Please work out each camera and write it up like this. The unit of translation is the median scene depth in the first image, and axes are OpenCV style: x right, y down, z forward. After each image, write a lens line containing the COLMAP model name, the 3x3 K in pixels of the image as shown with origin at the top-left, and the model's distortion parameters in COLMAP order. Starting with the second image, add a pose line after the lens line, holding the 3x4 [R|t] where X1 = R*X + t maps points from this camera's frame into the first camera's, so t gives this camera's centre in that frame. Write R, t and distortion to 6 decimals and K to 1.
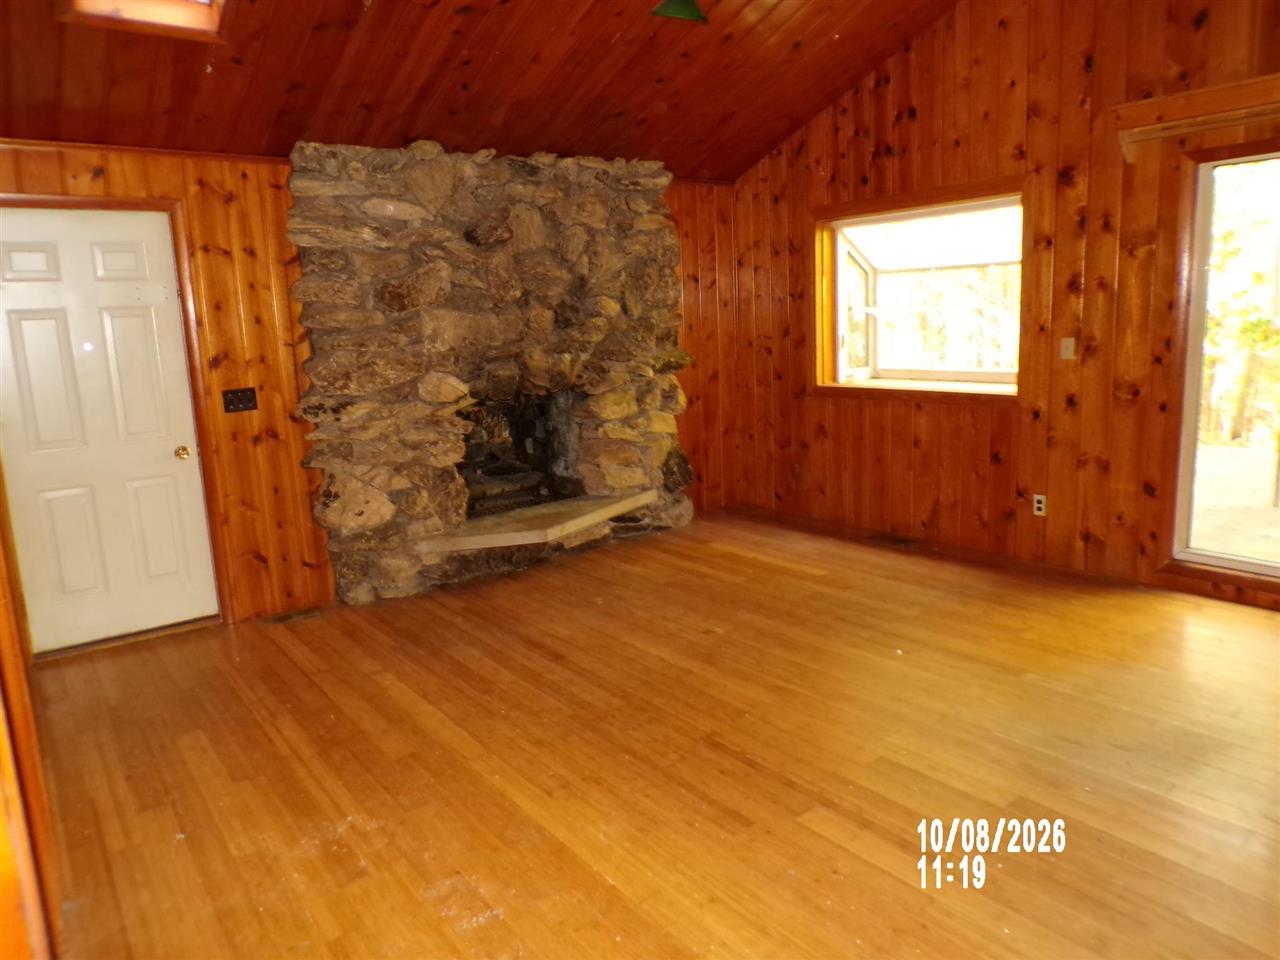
lens RADIAL K [[853.1, 0, 635.4], [0, 853.1, 473.1], [0, 0, 1]] dist [-0.080828, 0.052303]
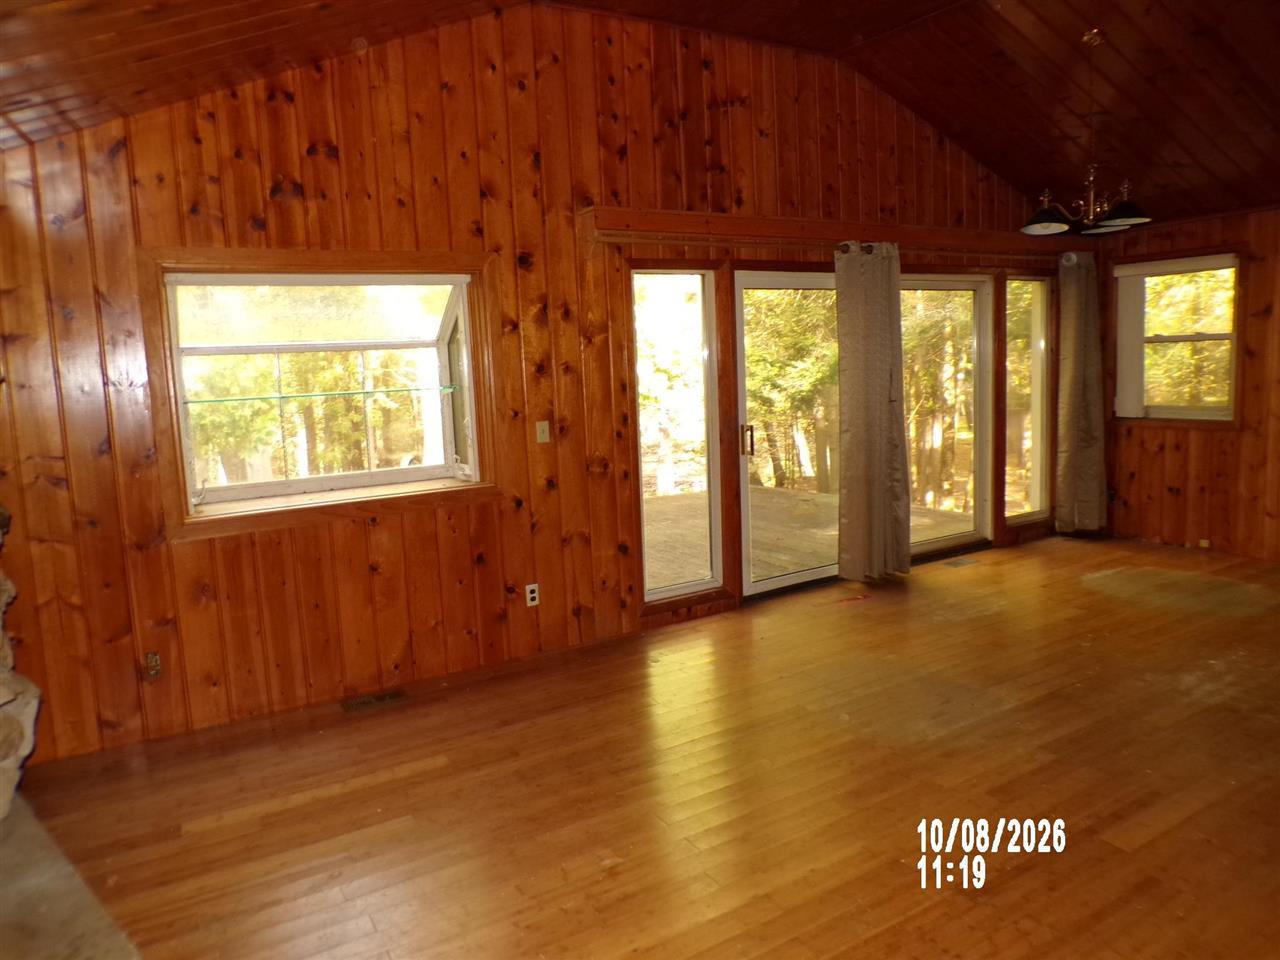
lens RADIAL K [[853.1, 0, 635.4], [0, 853.1, 473.1], [0, 0, 1]] dist [-0.080828, 0.052303]
pose [[0.126216, -0.077995, 0.988932, -0.471506], [0.221497, 0.973952, 0.048544, -0.123259], [-0.966958, 0.212919, 0.140204, 0.747130]]
